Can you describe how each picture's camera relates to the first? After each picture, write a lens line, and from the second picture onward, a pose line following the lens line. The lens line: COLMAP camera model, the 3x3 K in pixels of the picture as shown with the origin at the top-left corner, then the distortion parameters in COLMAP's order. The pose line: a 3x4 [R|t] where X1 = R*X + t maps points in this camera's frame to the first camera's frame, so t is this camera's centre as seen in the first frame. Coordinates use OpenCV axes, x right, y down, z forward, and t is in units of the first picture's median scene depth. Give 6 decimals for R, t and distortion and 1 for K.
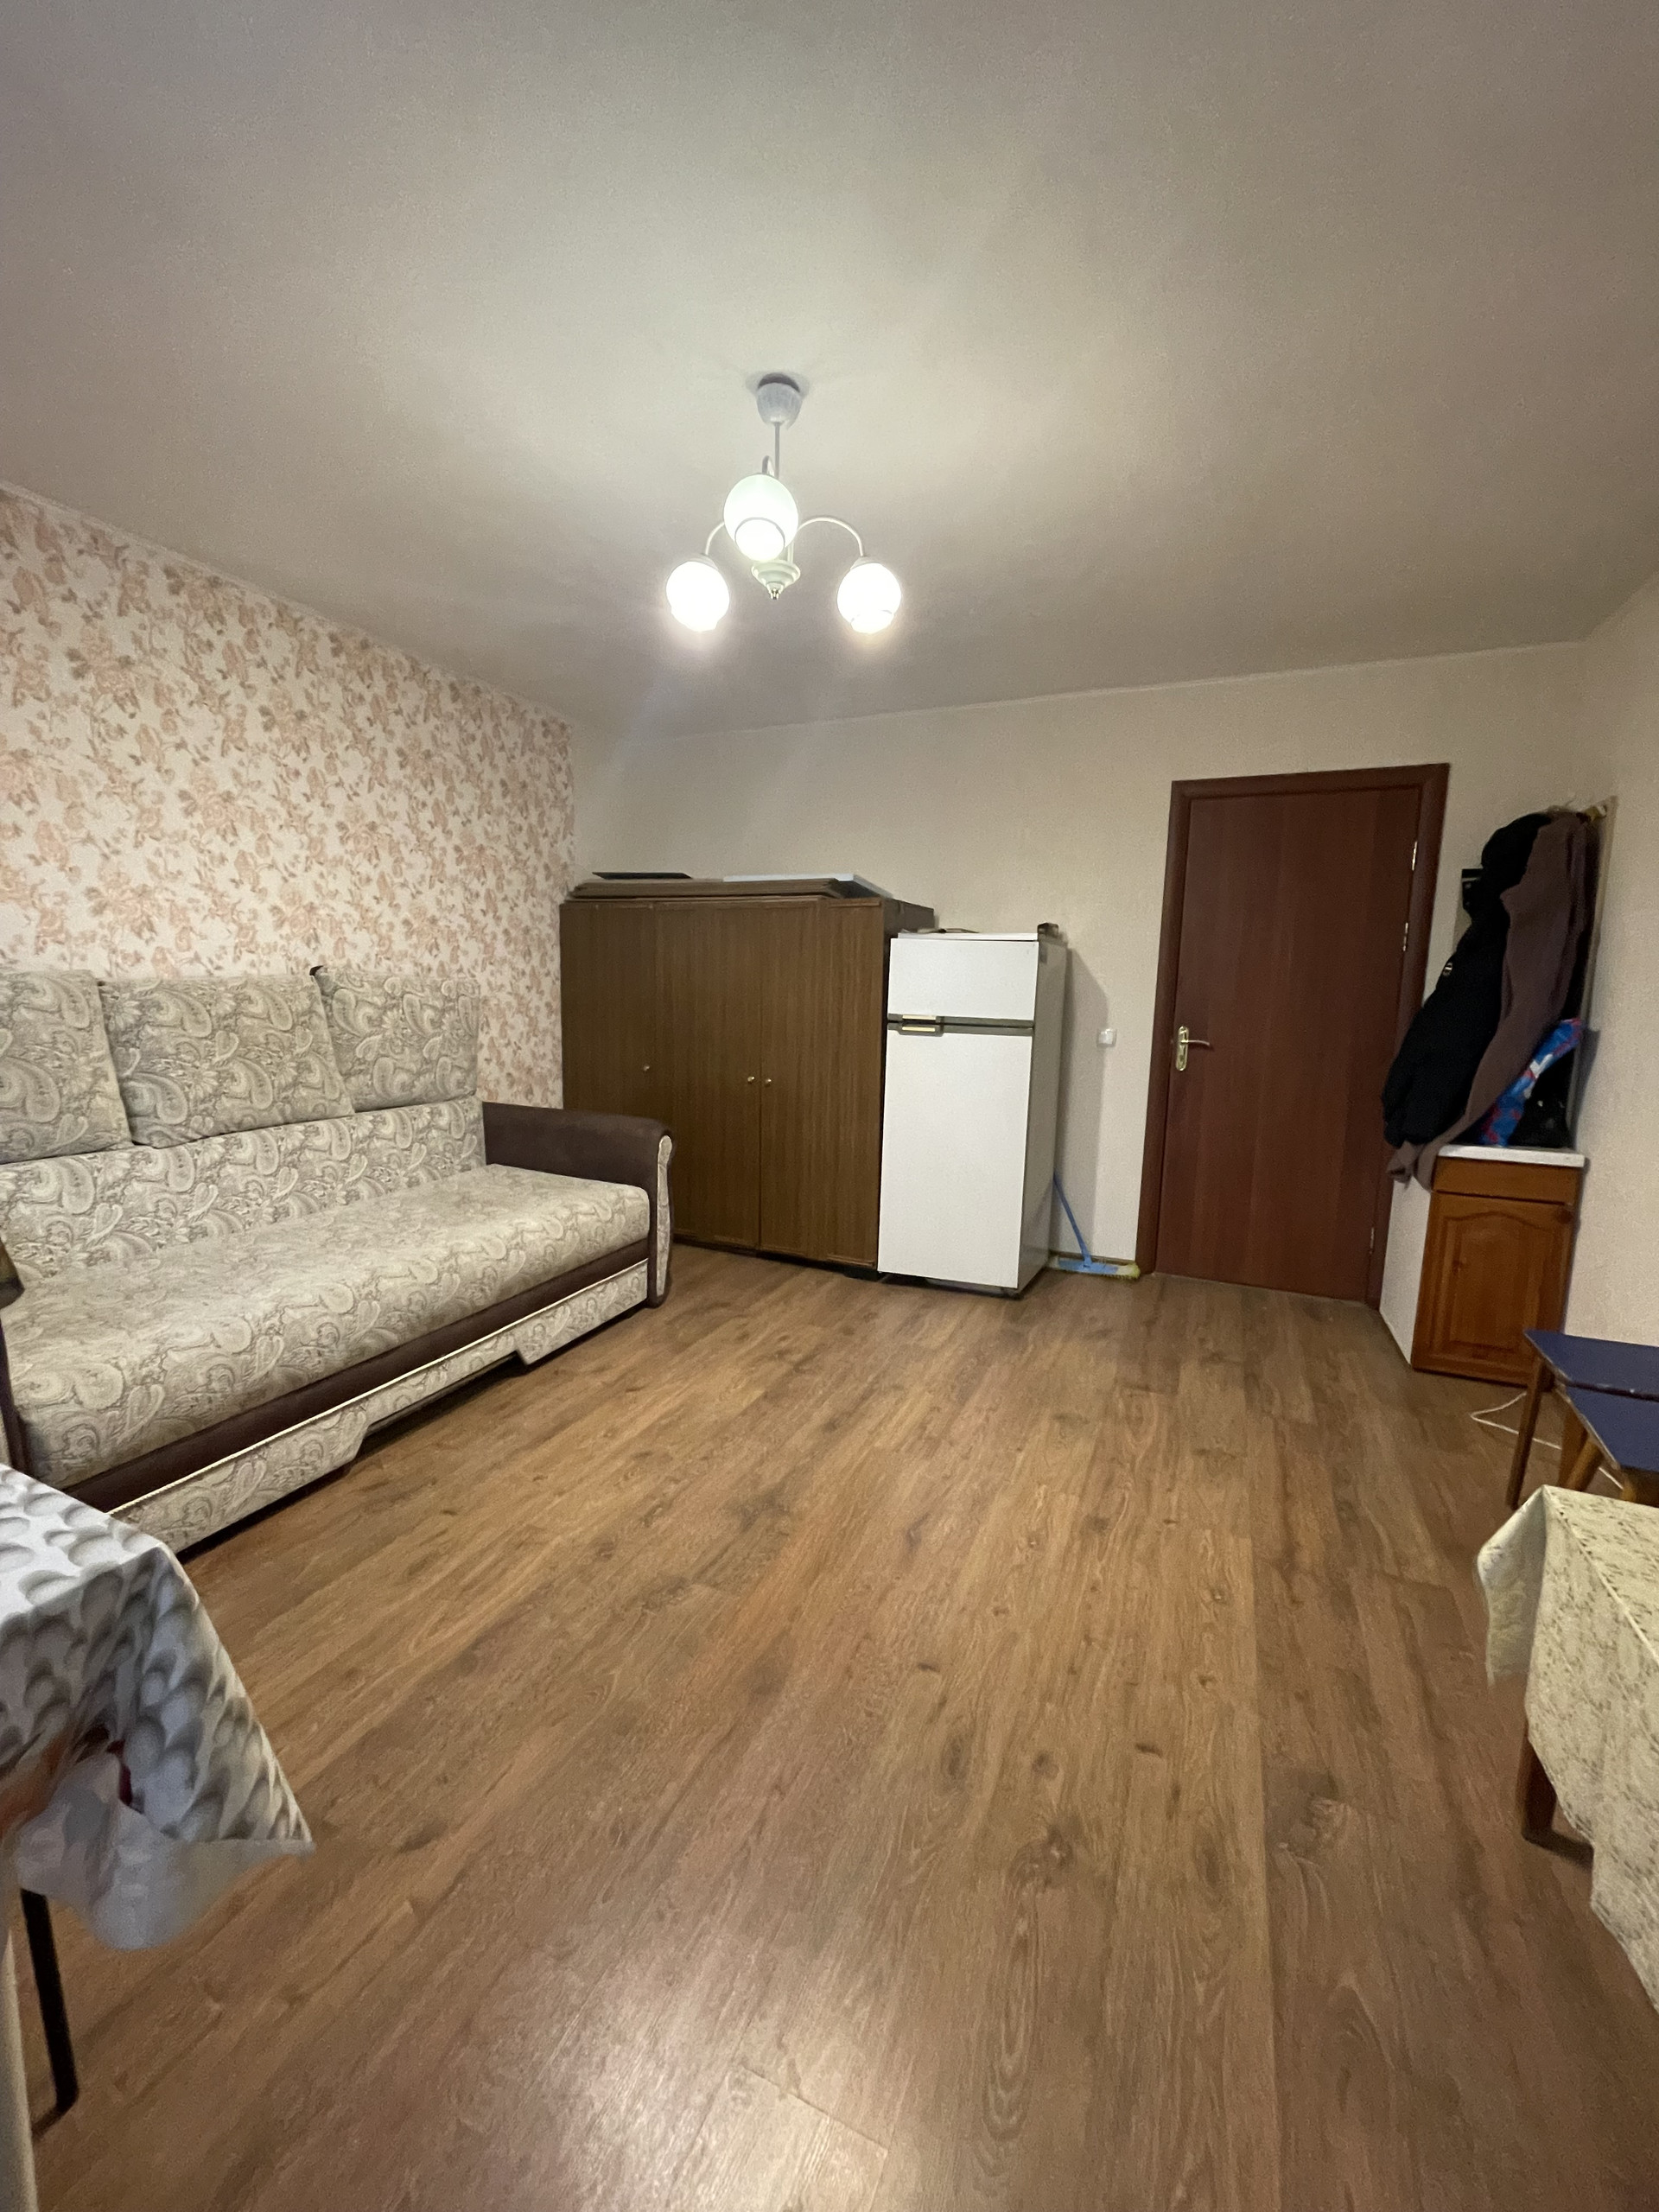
lens RADIAL K [[889.9, 0, 828.1], [0, 889.9, 1109.1], [0, 0, 1]] dist [-0.002268, -0.000008]
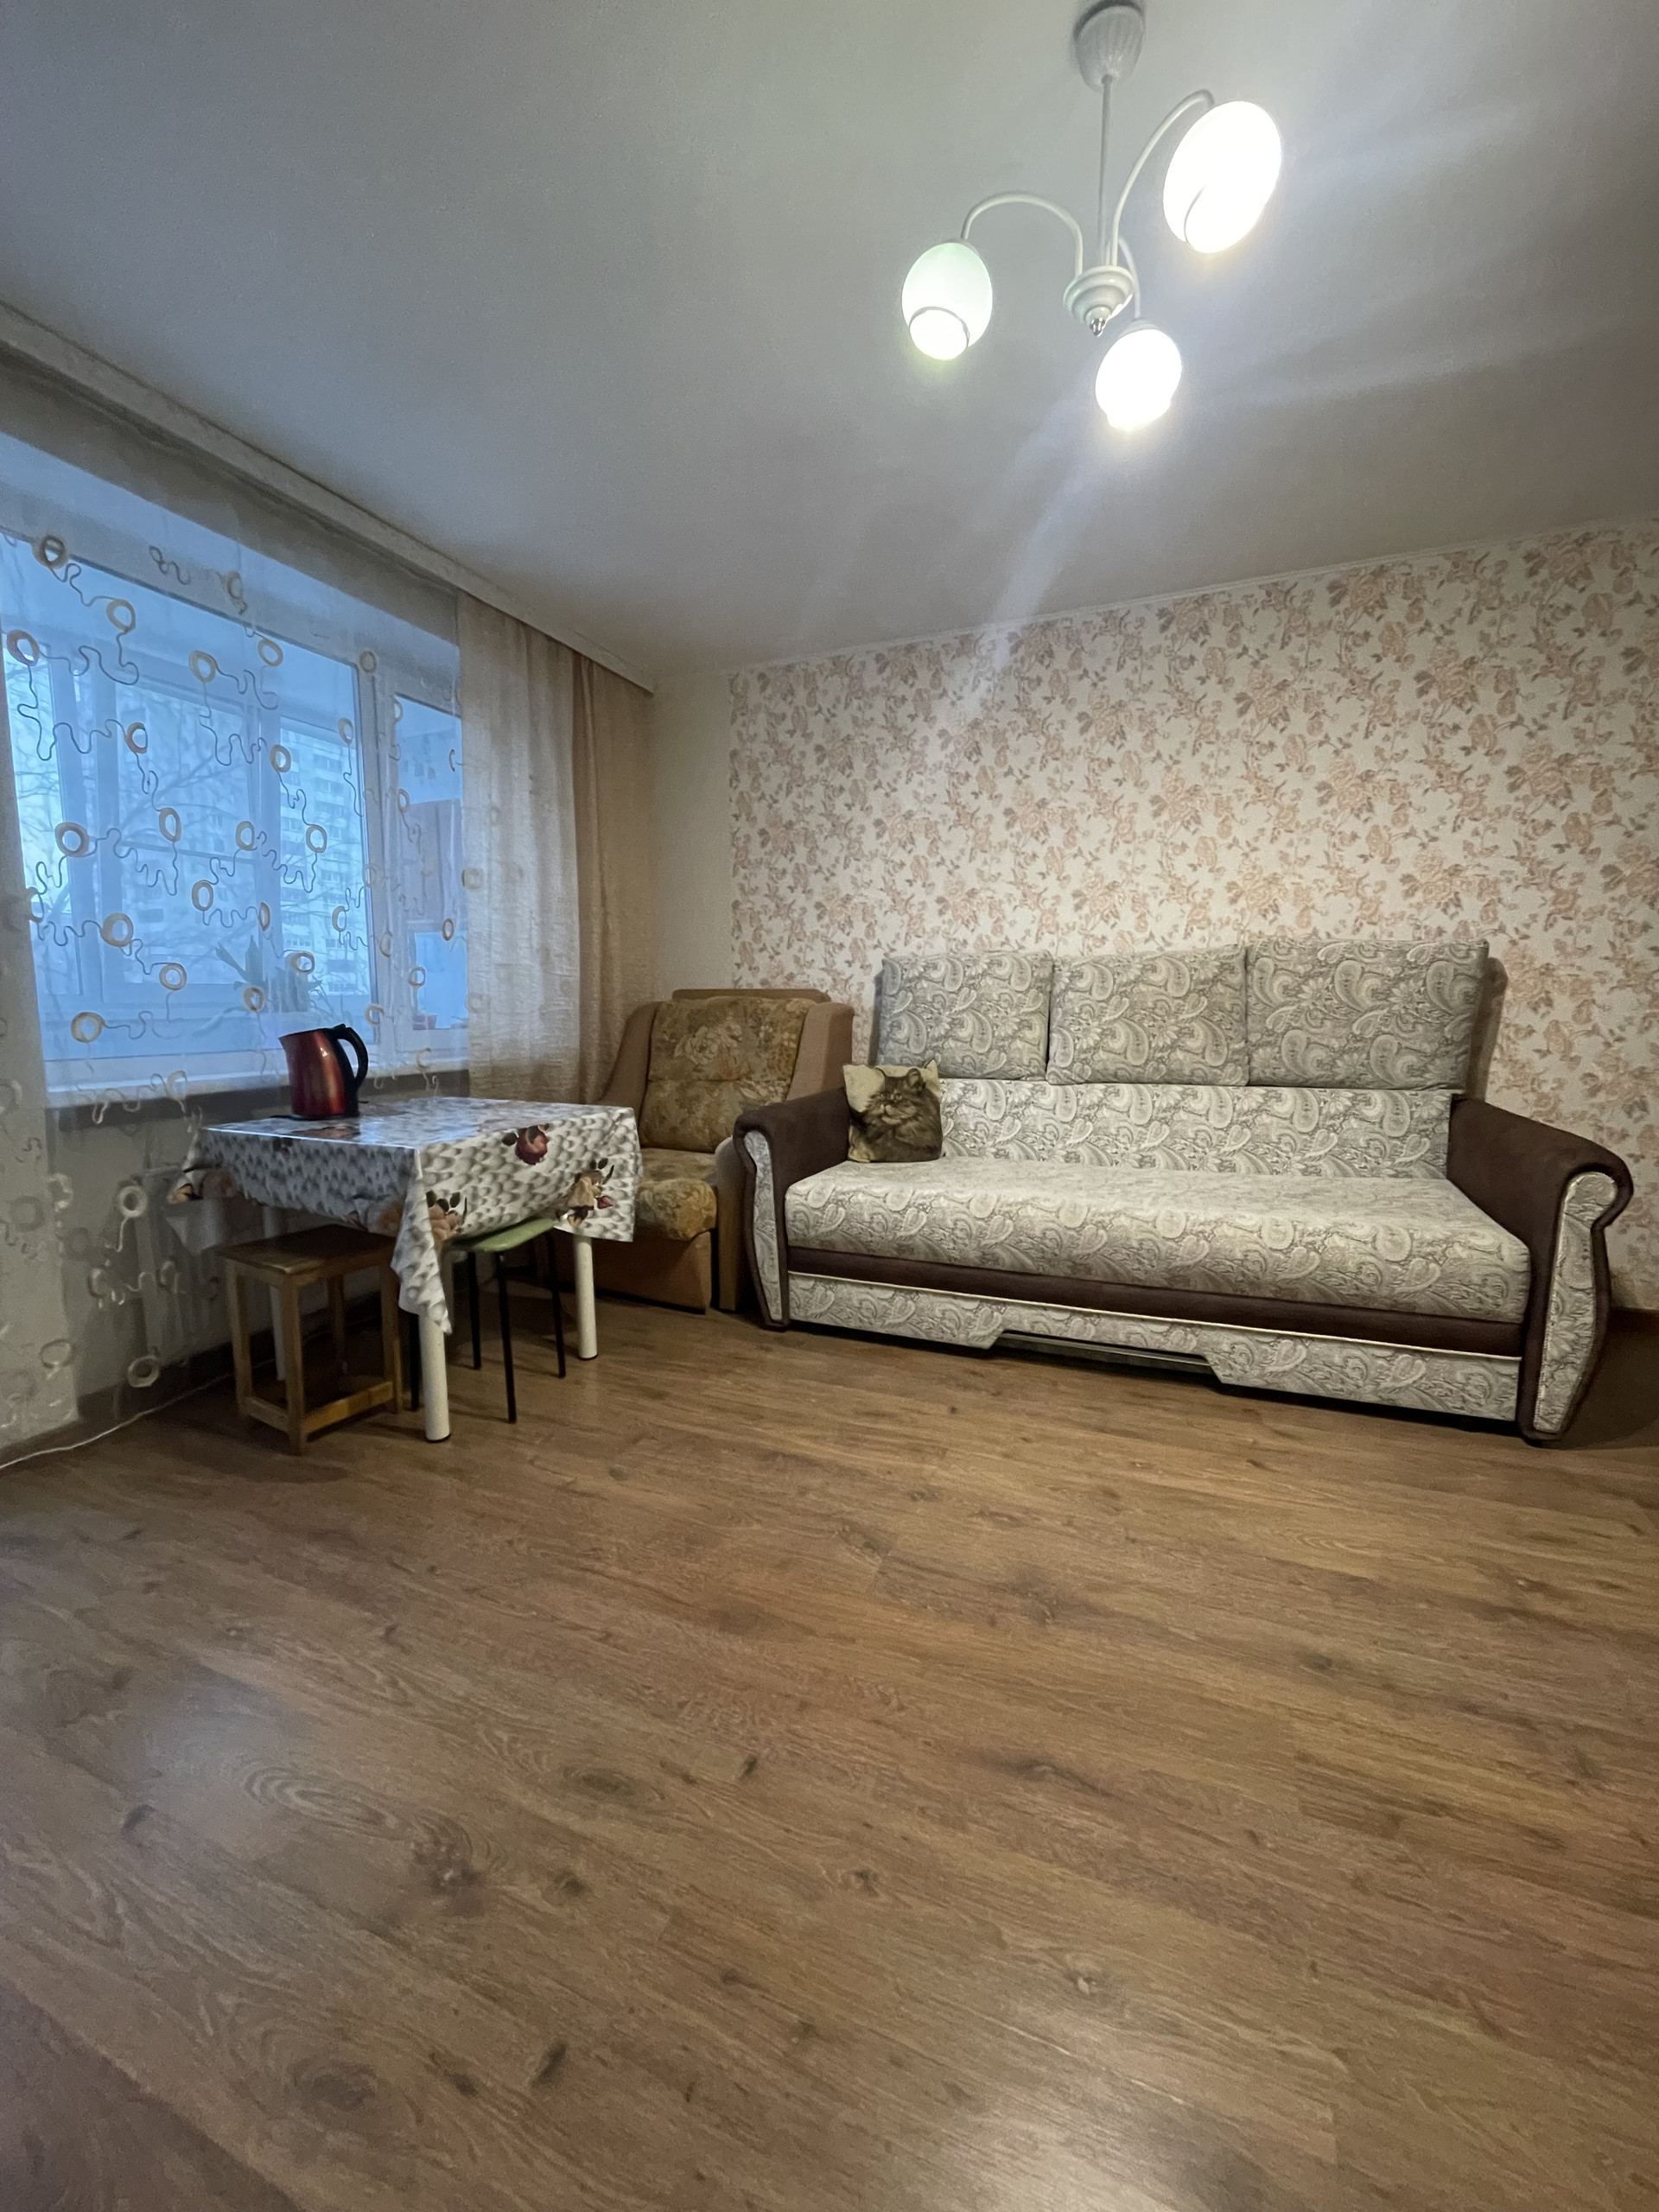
lens RADIAL K [[889.9, 0, 831.7], [0, 889.9, 1106.9], [0, 0, 1]] dist [-0.002268, -0.000008]
pose [[0.014862, 0.095633, -0.995306, 0.501100], [-0.131698, 0.986931, 0.092862, -0.001642], [0.991179, 0.129699, 0.027263, 0.605707]]
